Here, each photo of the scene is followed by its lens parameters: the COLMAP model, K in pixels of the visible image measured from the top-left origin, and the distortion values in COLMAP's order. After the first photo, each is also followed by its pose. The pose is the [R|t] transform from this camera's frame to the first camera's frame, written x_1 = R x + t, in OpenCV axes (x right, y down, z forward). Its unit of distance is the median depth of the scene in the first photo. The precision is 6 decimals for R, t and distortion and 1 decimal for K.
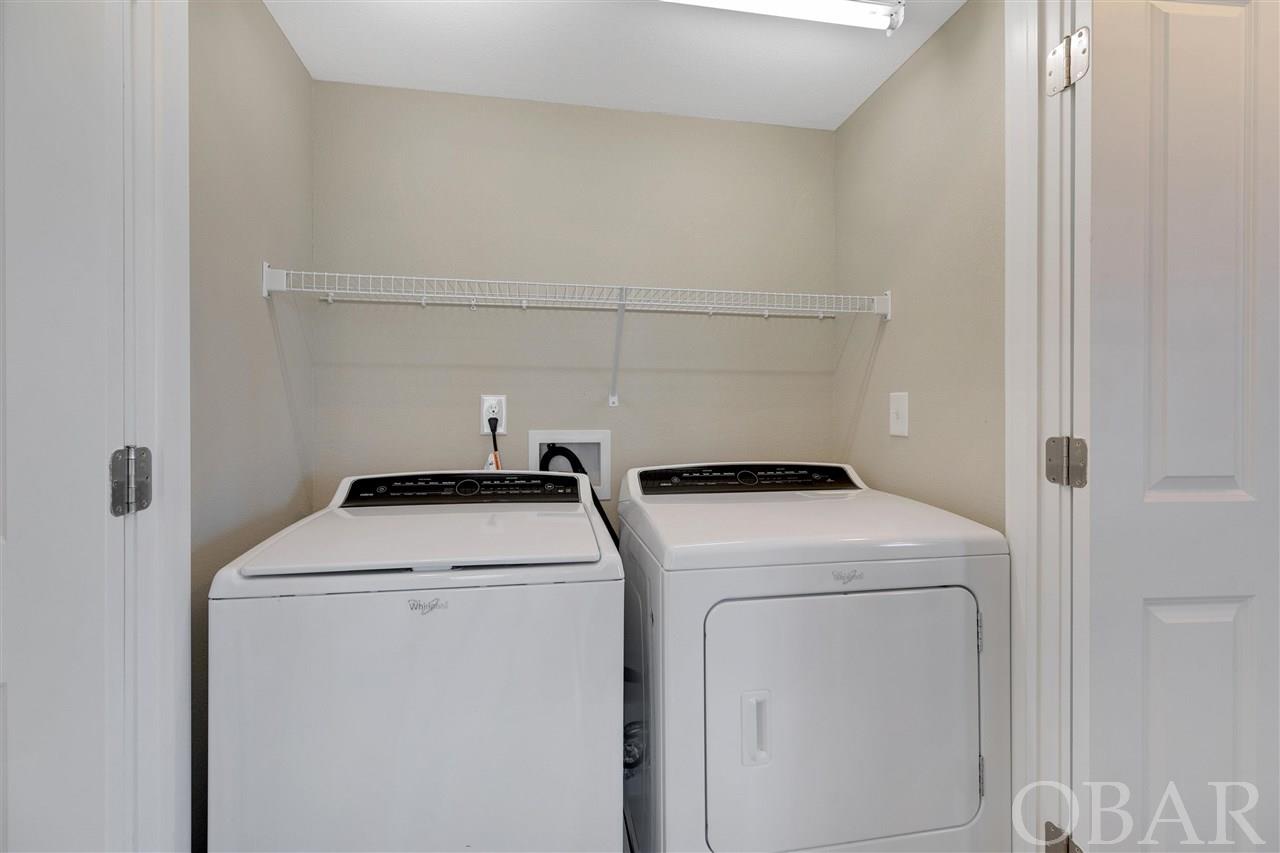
lens RADIAL K [[588.7, 0, 640.5], [0, 588.7, 420.3], [0, 0, 1]] dist [0.002386, 0.000034]
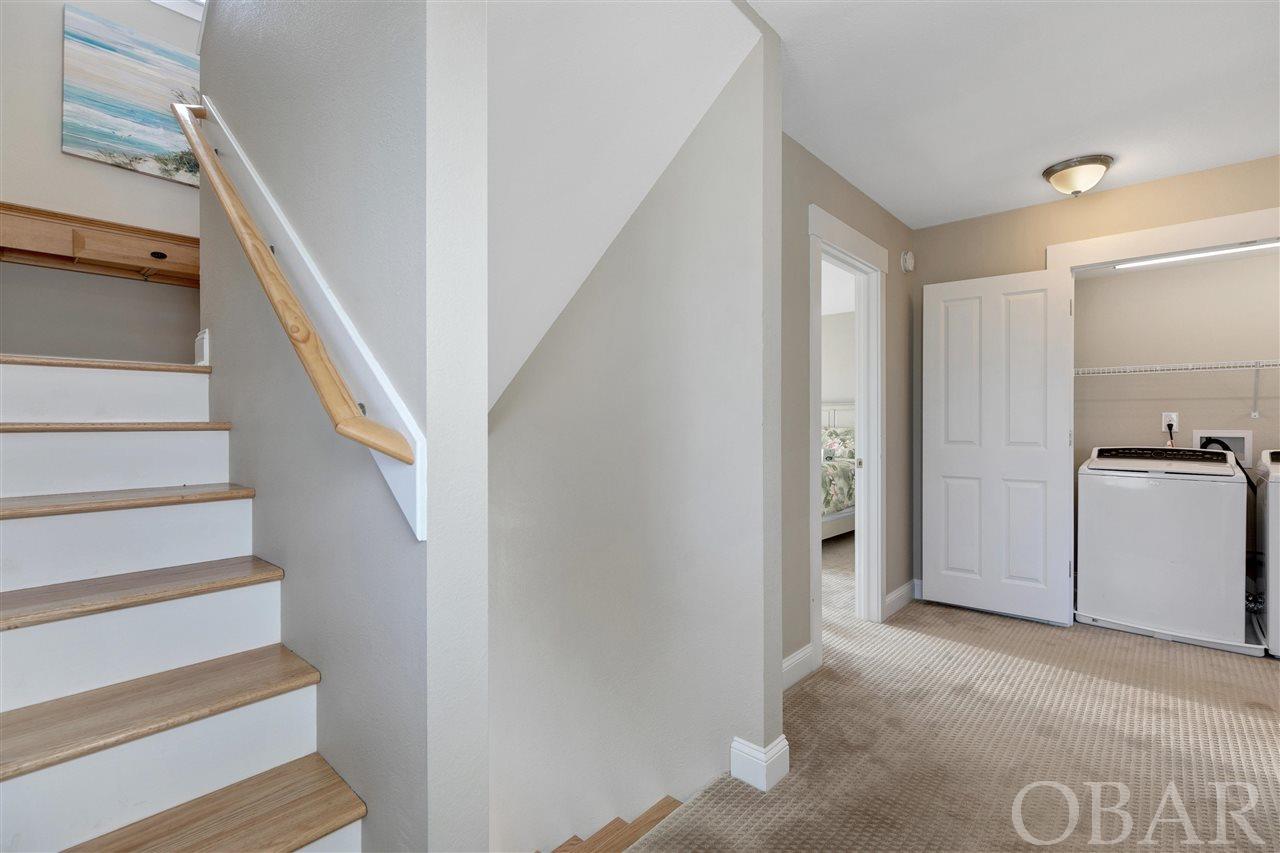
lens RADIAL K [[588.7, 0, 643.3], [0, 588.7, 420.7], [0, 0, 1]] dist [0.002386, 0.000034]
pose [[0.614488, 0.003230, -0.788920, 0.261788], [-0.008106, 0.999965, -0.002220, 0.005651], [0.788885, 0.007759, 0.614492, -1.833787]]
